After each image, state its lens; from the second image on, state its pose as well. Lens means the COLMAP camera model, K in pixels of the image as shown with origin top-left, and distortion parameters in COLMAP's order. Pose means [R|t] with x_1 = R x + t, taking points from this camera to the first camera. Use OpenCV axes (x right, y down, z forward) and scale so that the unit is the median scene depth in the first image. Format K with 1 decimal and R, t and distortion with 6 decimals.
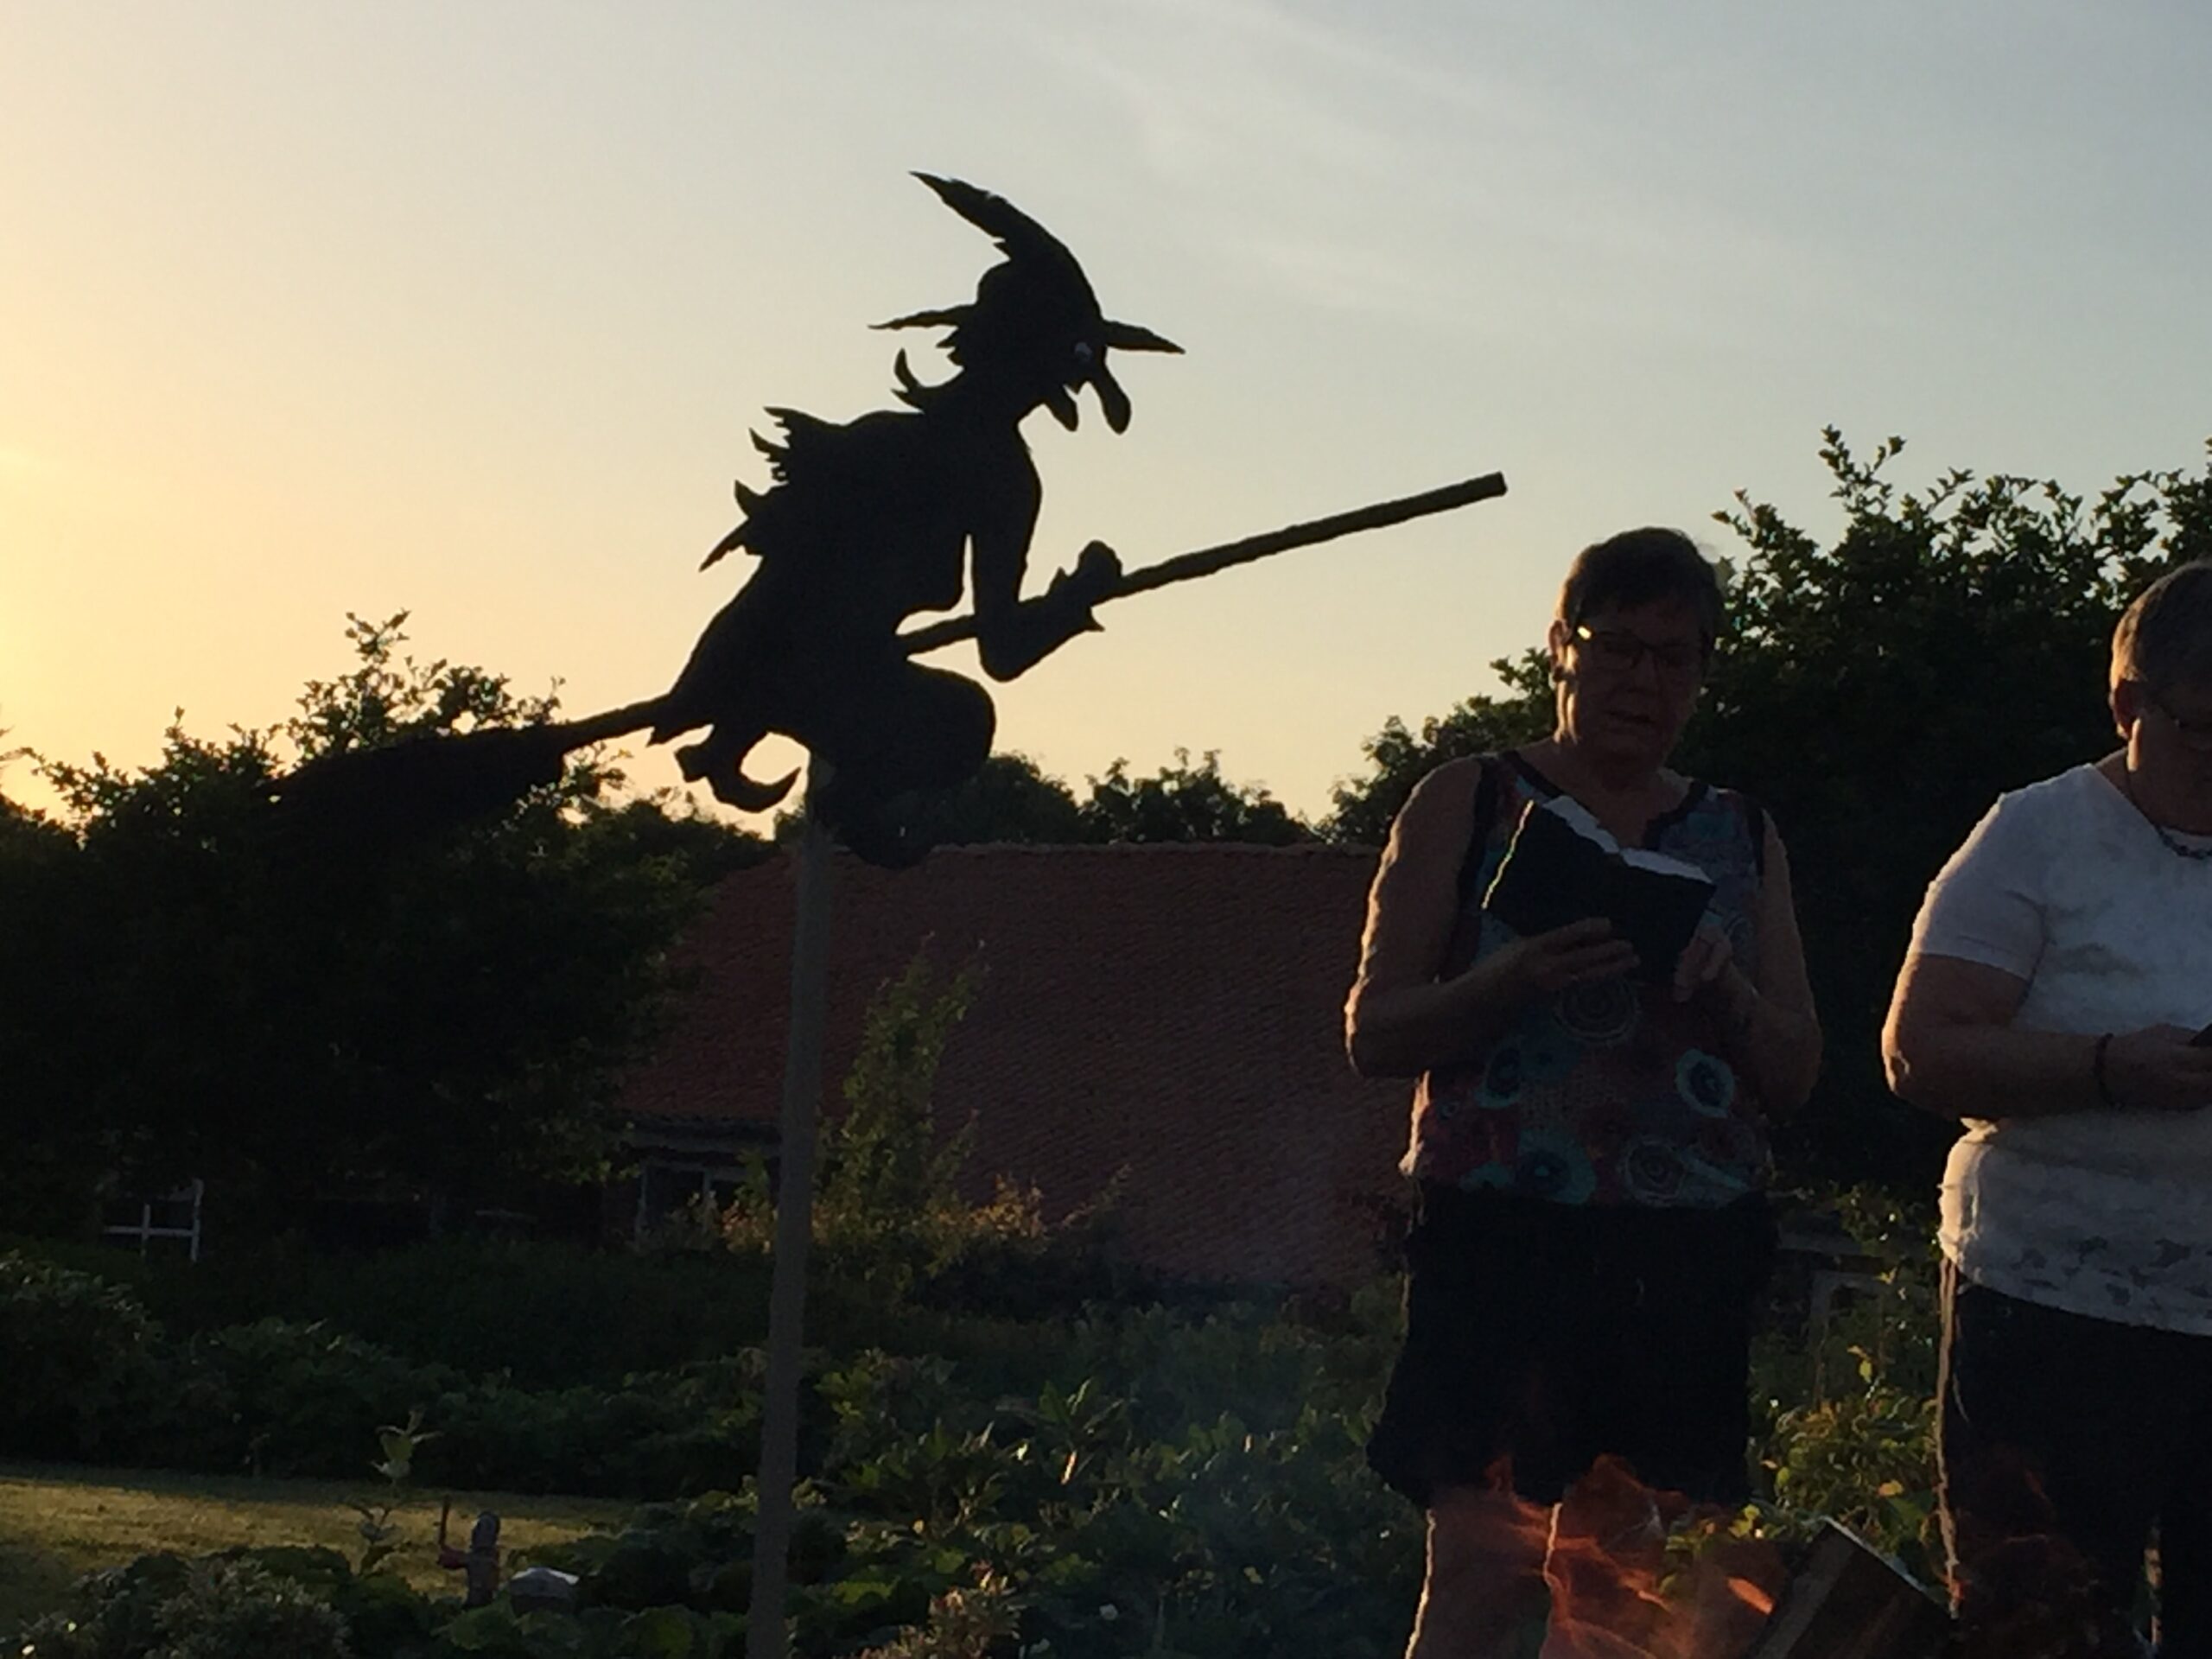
lens RADIAL K [[5216.0, 0, 1095.8], [0, 5216.0, 825.2], [0, 0, 1]] dist [0.153415, 0.000000]
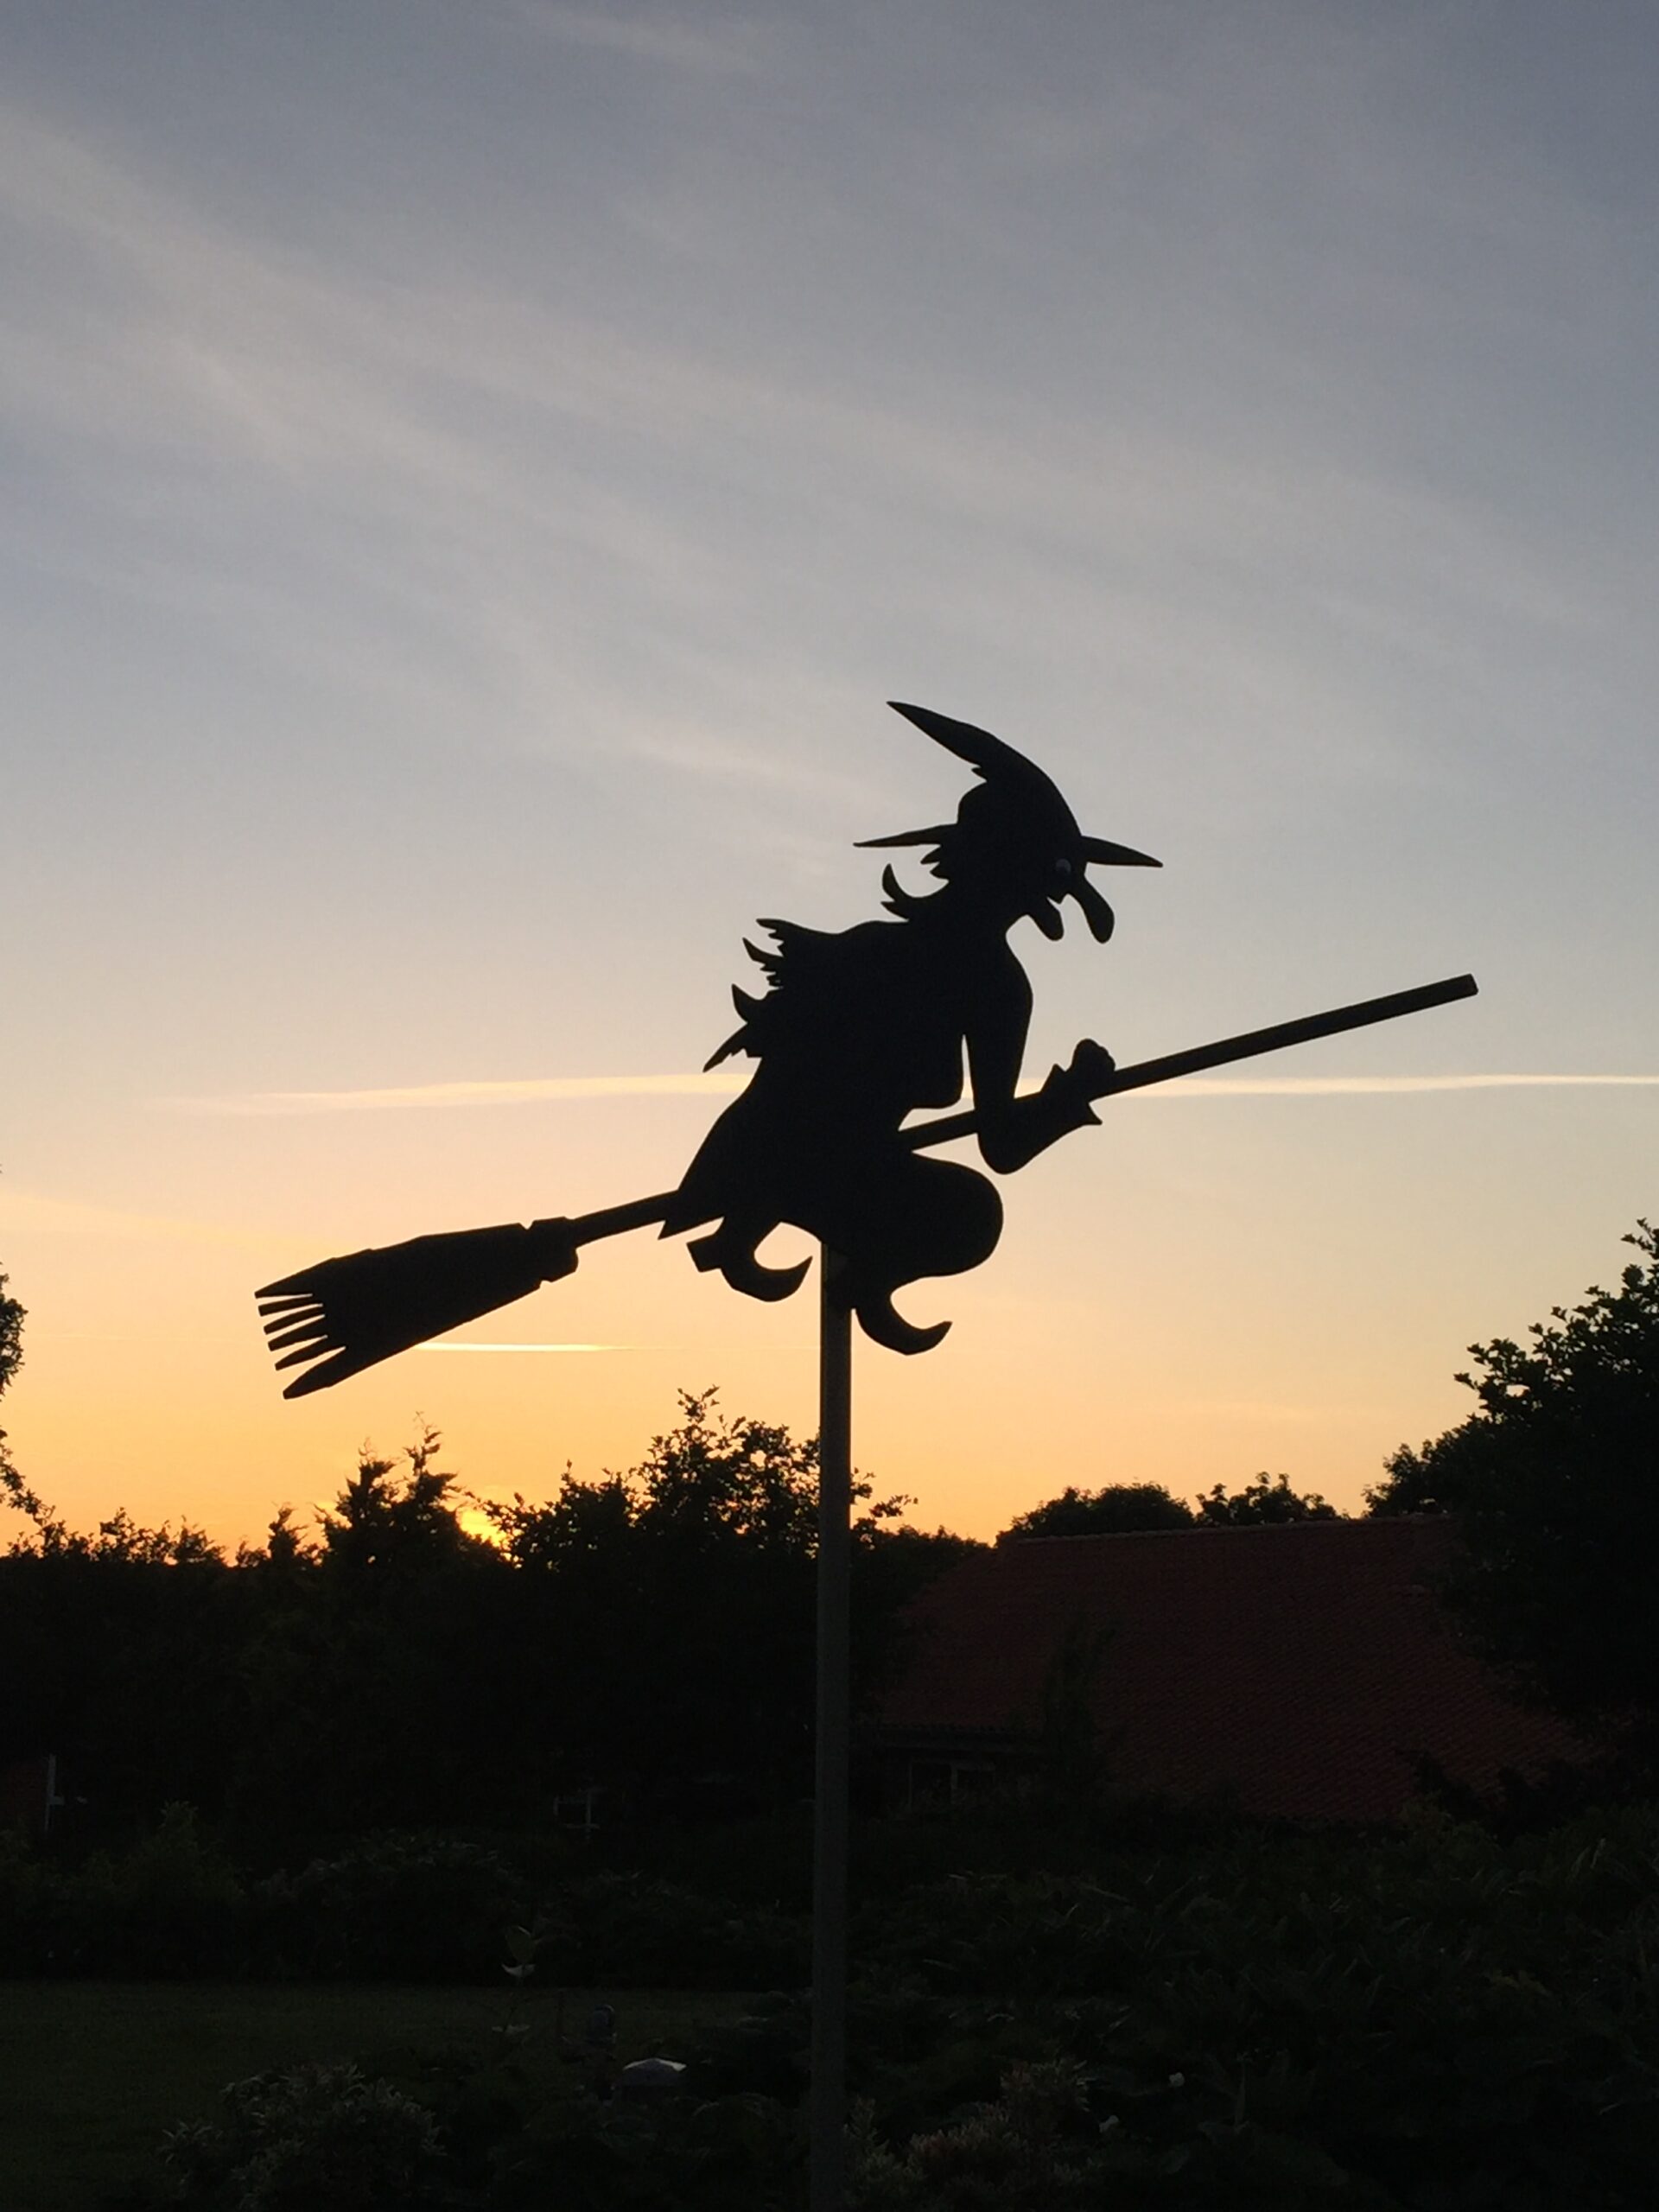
lens RADIAL K [[3274.0, 0, 788.2], [0, 3274.0, 1145.8], [0, 0, 1]] dist [0.100093, 0.000000]
pose [[0.989893, -0.076302, -0.119543, 0.017755], [0.060886, 0.989944, -0.127689, 0.047983], [0.128084, 0.119120, 0.984584, 0.337650]]
